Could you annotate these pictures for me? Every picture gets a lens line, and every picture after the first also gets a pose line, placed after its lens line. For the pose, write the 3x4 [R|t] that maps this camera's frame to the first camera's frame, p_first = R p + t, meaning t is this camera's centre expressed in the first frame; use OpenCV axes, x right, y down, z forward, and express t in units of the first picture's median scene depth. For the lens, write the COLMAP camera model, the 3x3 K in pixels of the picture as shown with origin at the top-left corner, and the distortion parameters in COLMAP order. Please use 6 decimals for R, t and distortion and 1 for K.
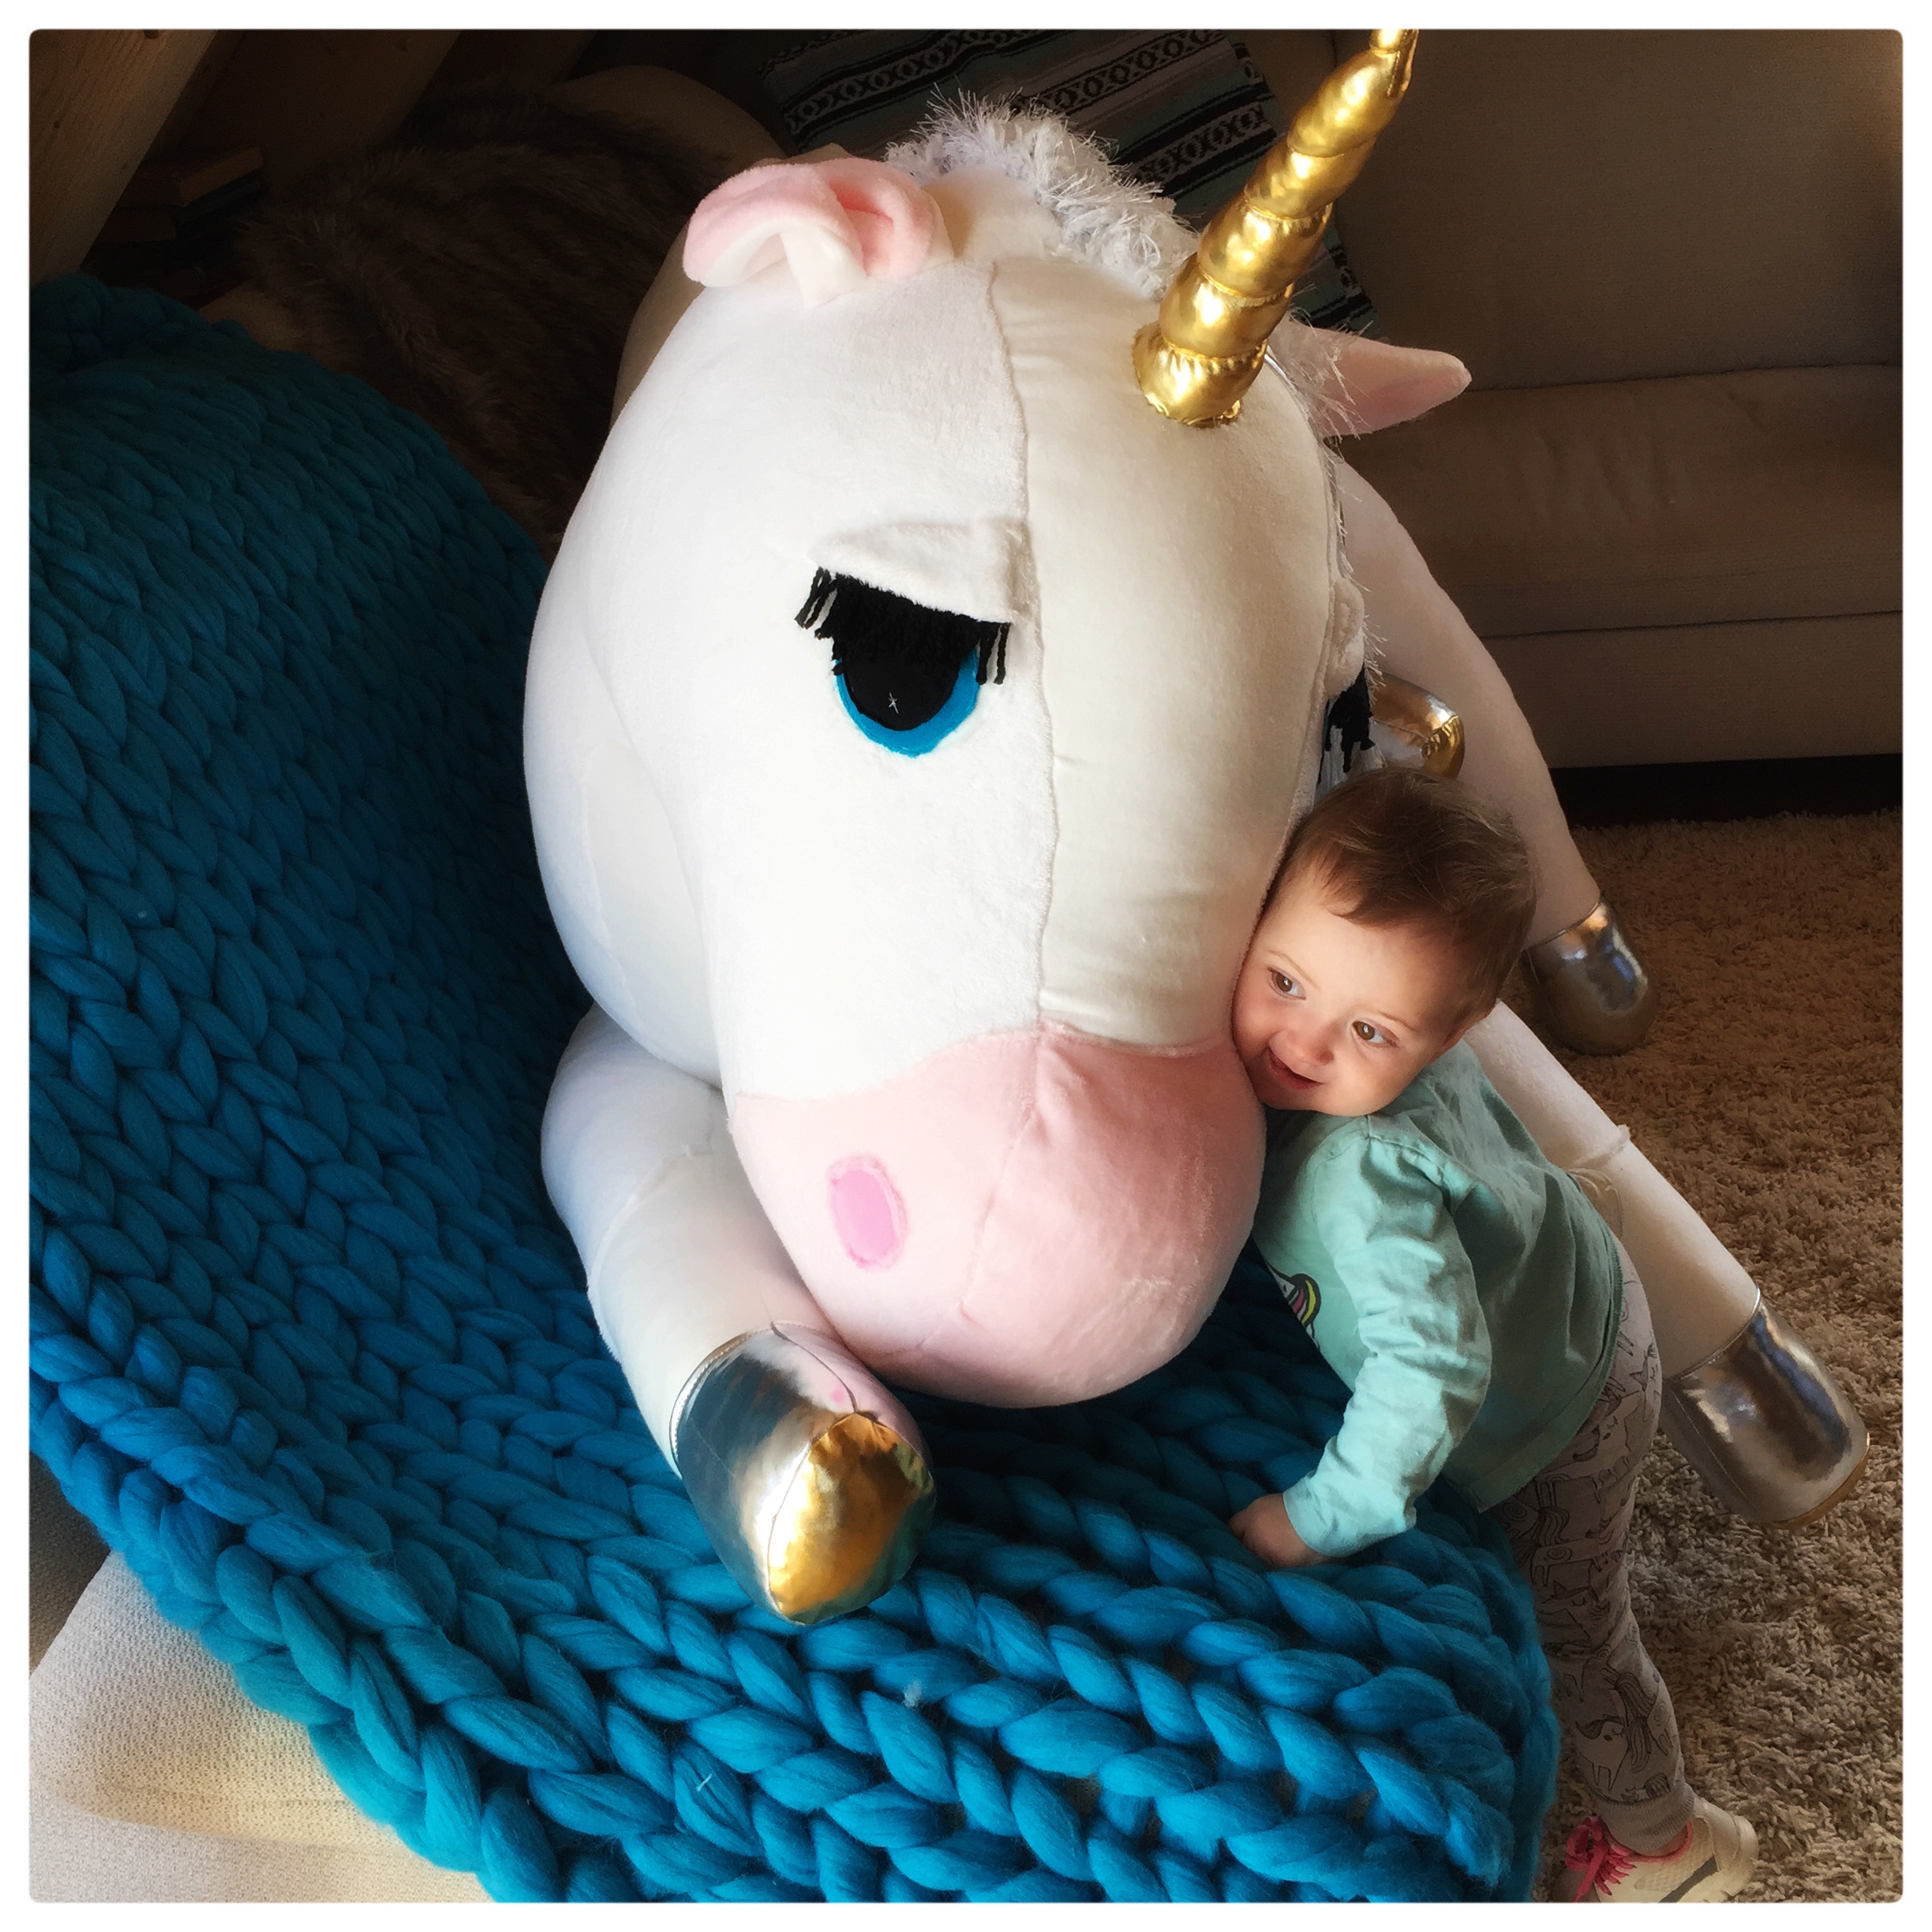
lens RADIAL K [[2144.2, 0, 966.0], [0, 2144.2, 966.0], [0, 0, 1]] dist [0.063700, 0.016167]
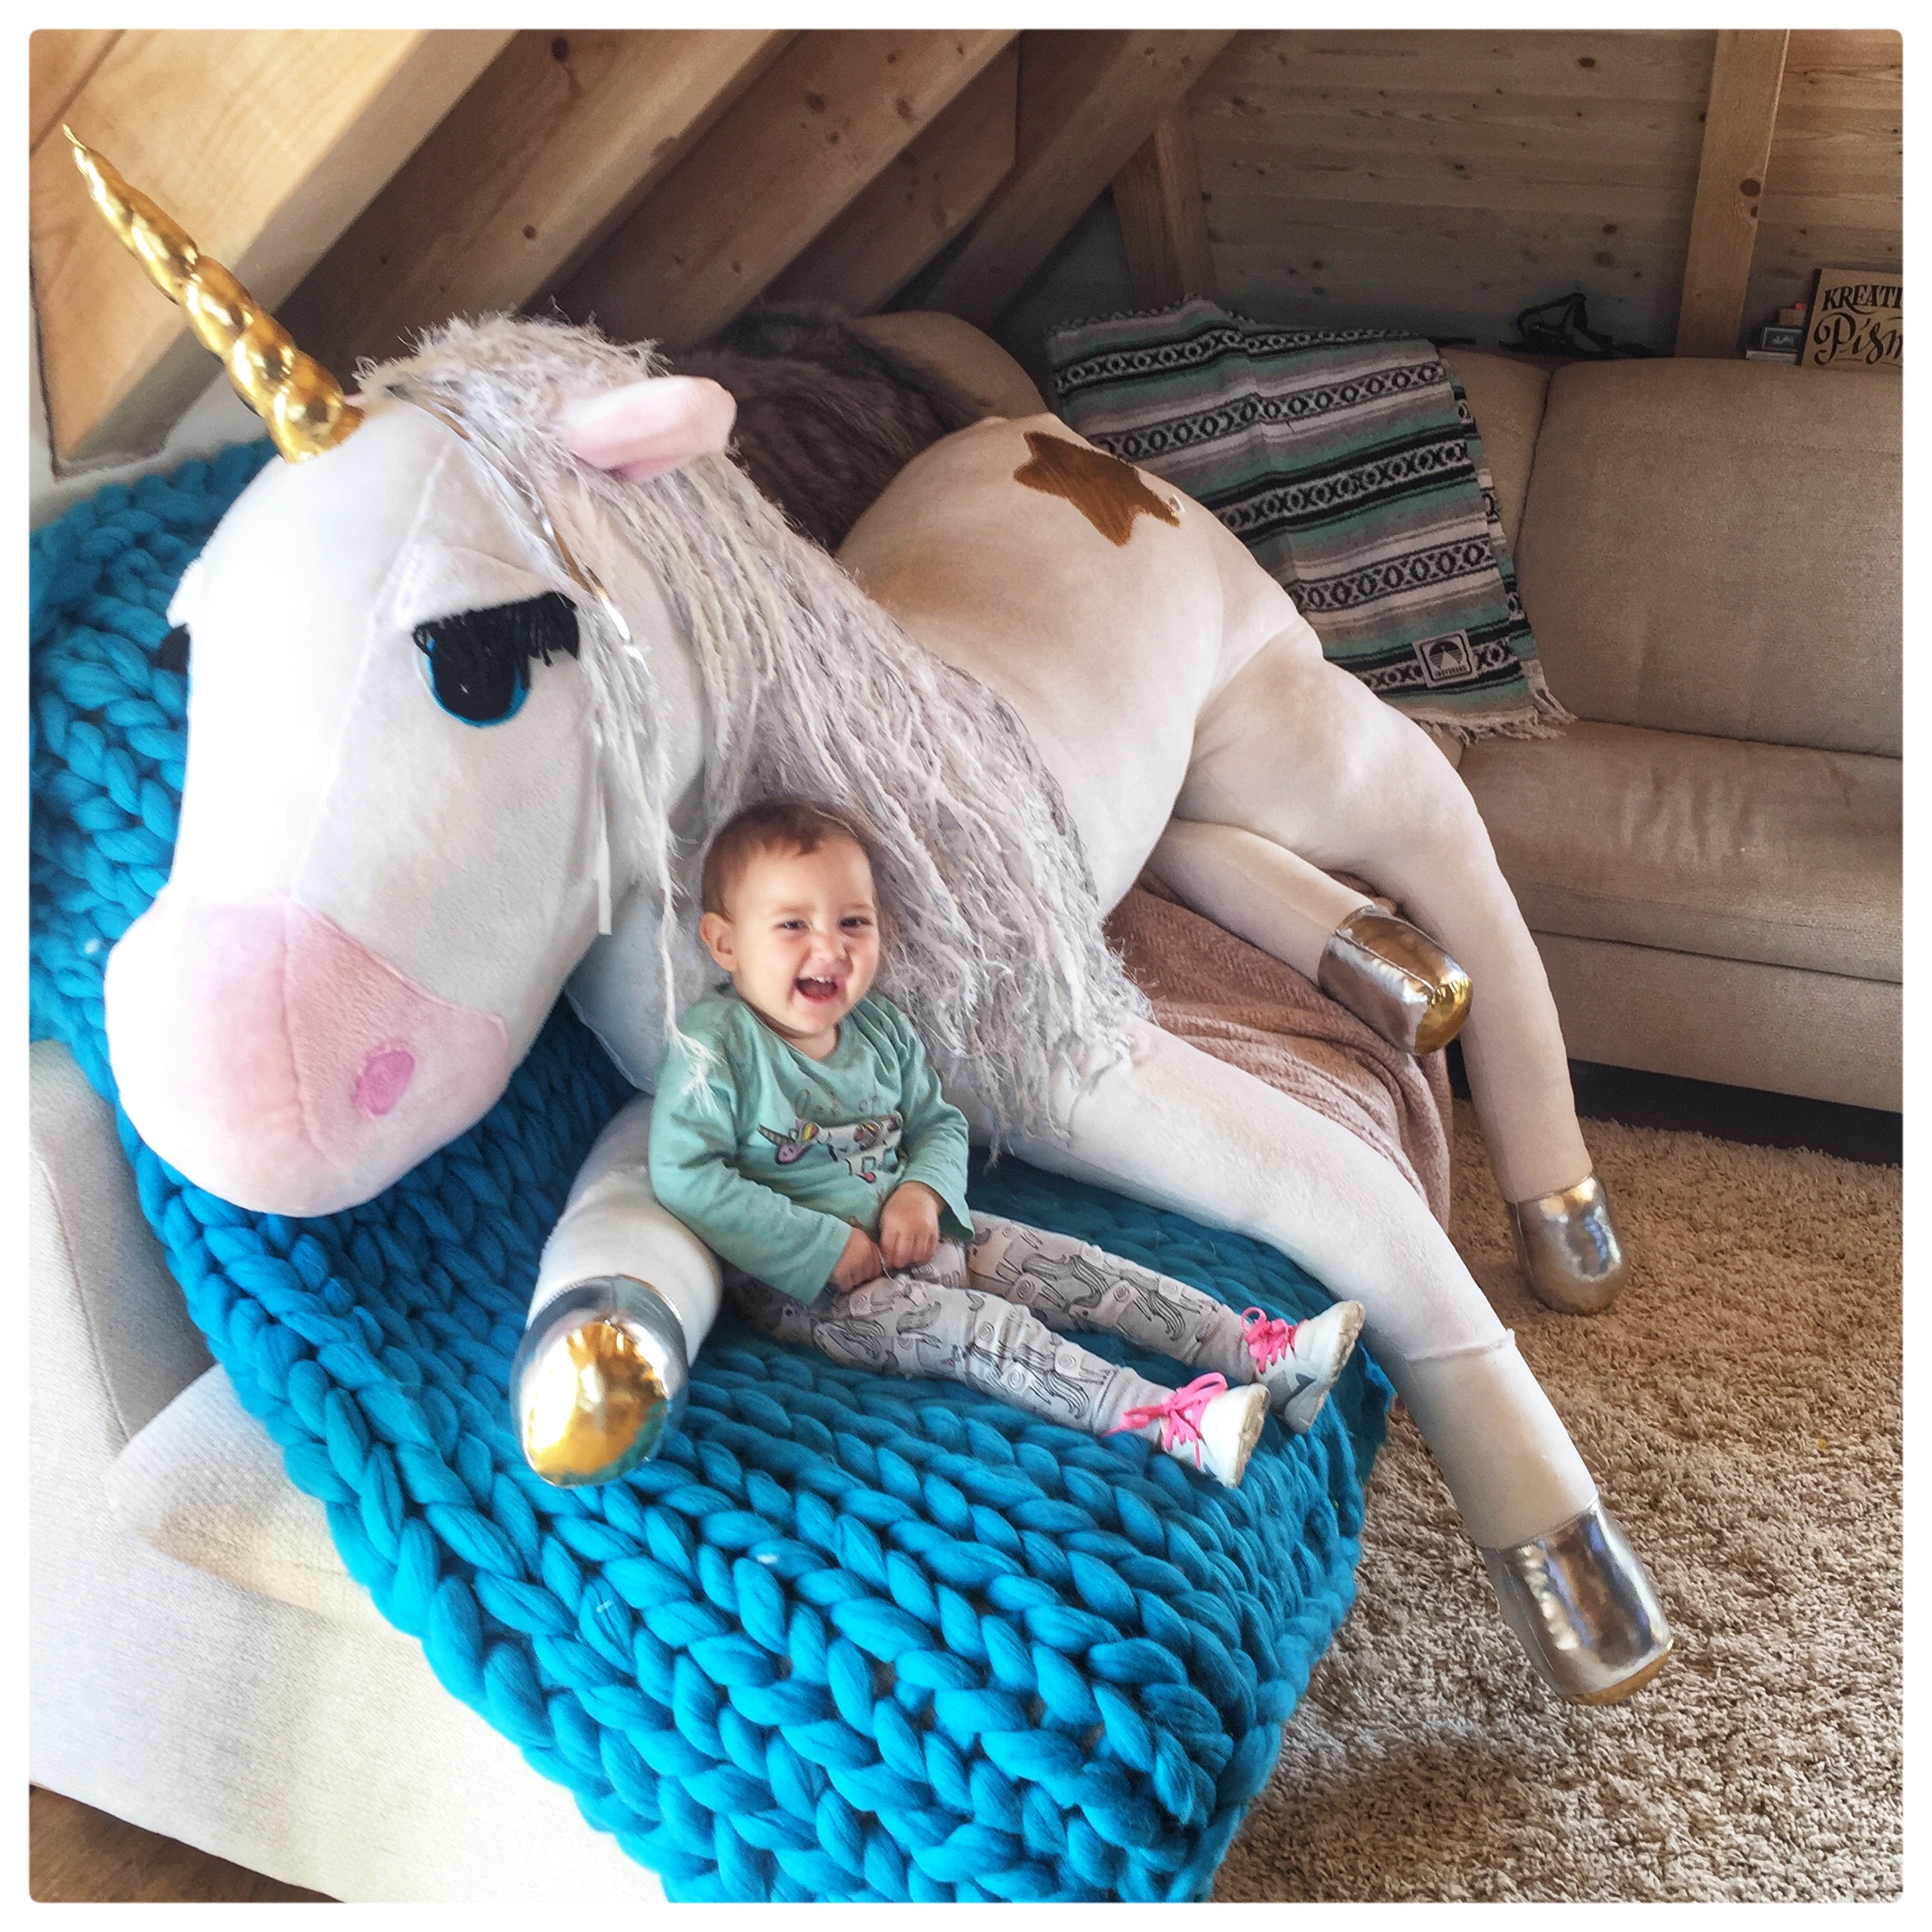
lens RADIAL K [[2144.2, 0, 966.0], [0, 2144.2, 966.0], [0, 0, 1]] dist [0.063700, 0.016167]
pose [[0.974410, 0.204781, -0.092682, 0.079975], [-0.213084, 0.972801, -0.090845, 0.045541], [0.071558, 0.108270, 0.991543, -0.187904]]
